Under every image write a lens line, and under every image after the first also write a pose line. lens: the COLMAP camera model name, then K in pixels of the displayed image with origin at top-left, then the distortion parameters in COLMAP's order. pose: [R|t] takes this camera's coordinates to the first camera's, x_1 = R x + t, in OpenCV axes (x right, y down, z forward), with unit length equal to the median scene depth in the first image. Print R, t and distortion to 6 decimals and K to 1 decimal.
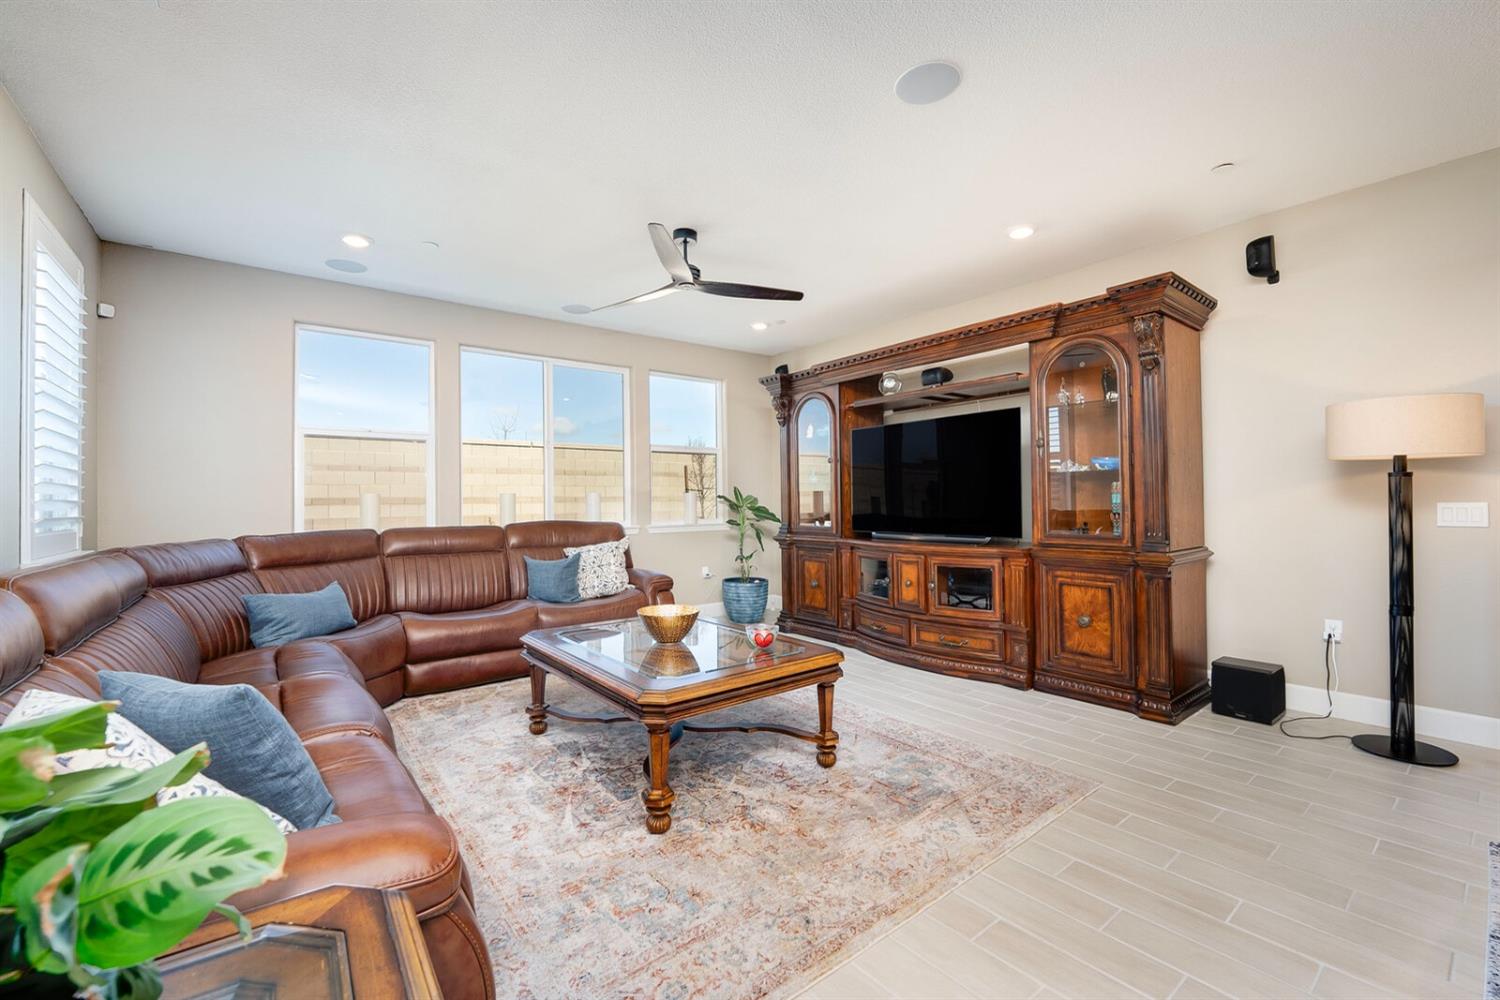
lens RADIAL K [[617.8, 0, 750.0], [0, 617.8, 500.0], [0, 0, 1]] dist [-0.000873, -0.000007]
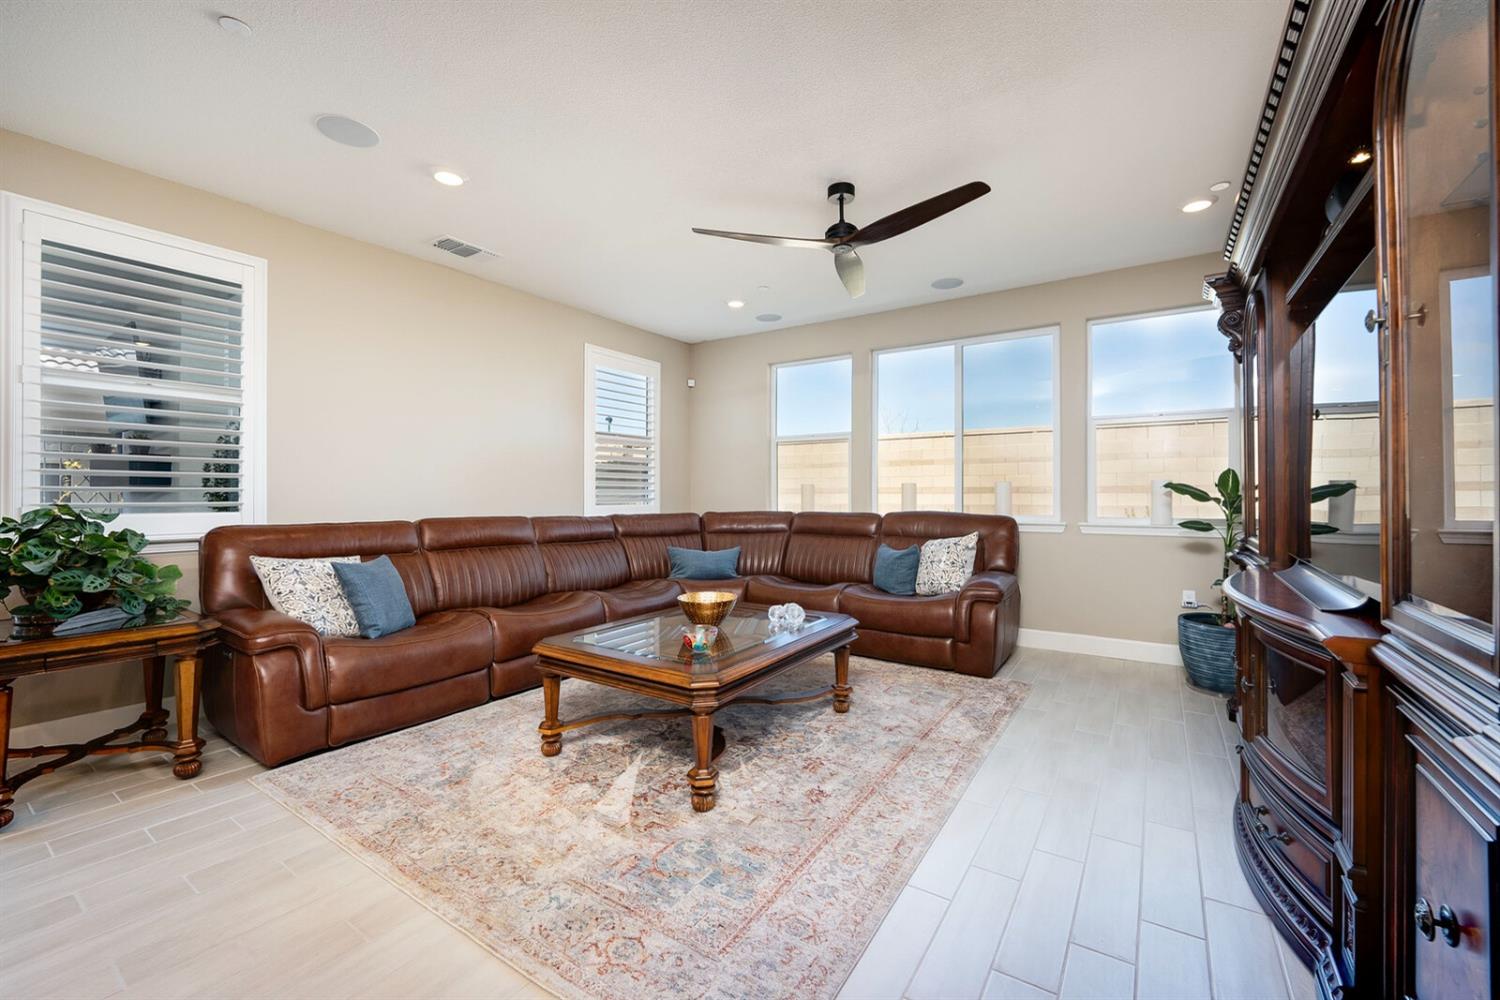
lens RADIAL K [[610.0, 0, 750.8], [0, 610.0, 494.4], [0, 0, 1]] dist [-0.003385, -0.004766]
pose [[0.312308, 0.009926, -0.949929, 0.637220], [-0.001228, 0.999949, 0.010045, -0.002338], [0.949980, -0.001971, 0.312304, 0.556295]]
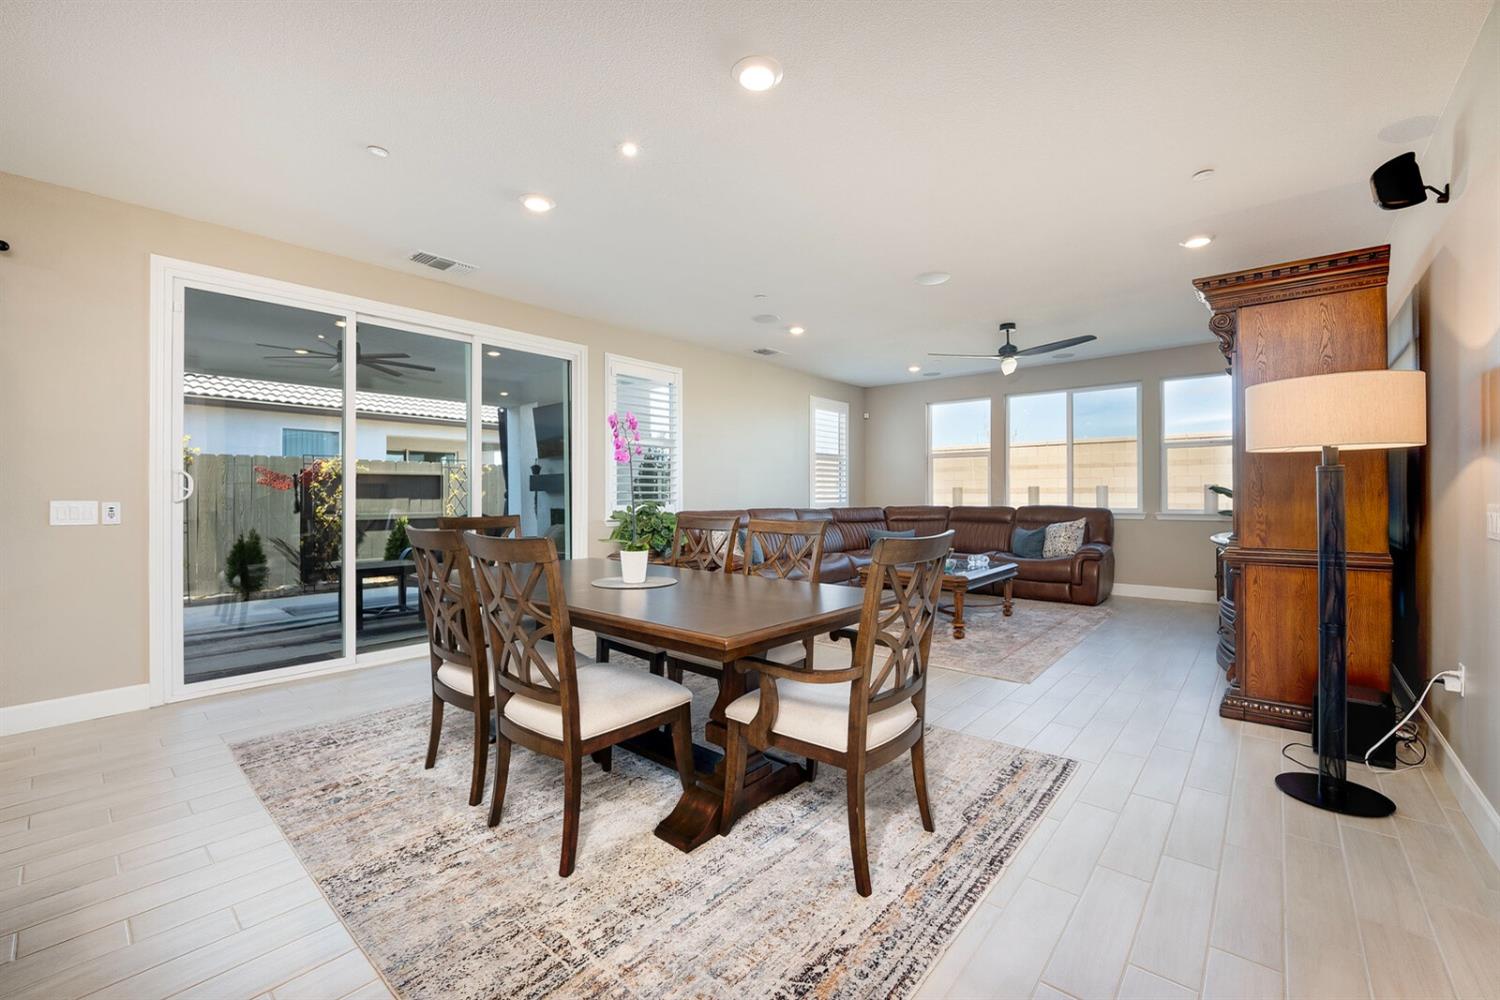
lens RADIAL K [[620.7, 0, 743.2], [0, 620.7, 492.5], [0, 0, 1]] dist [-0.012238, -0.000169]
pose [[0.189658, 0.006842, -0.981826, 1.242549], [0.002915, 0.999967, 0.007532, -0.012092], [0.981846, -0.004291, 0.189632, 0.017765]]
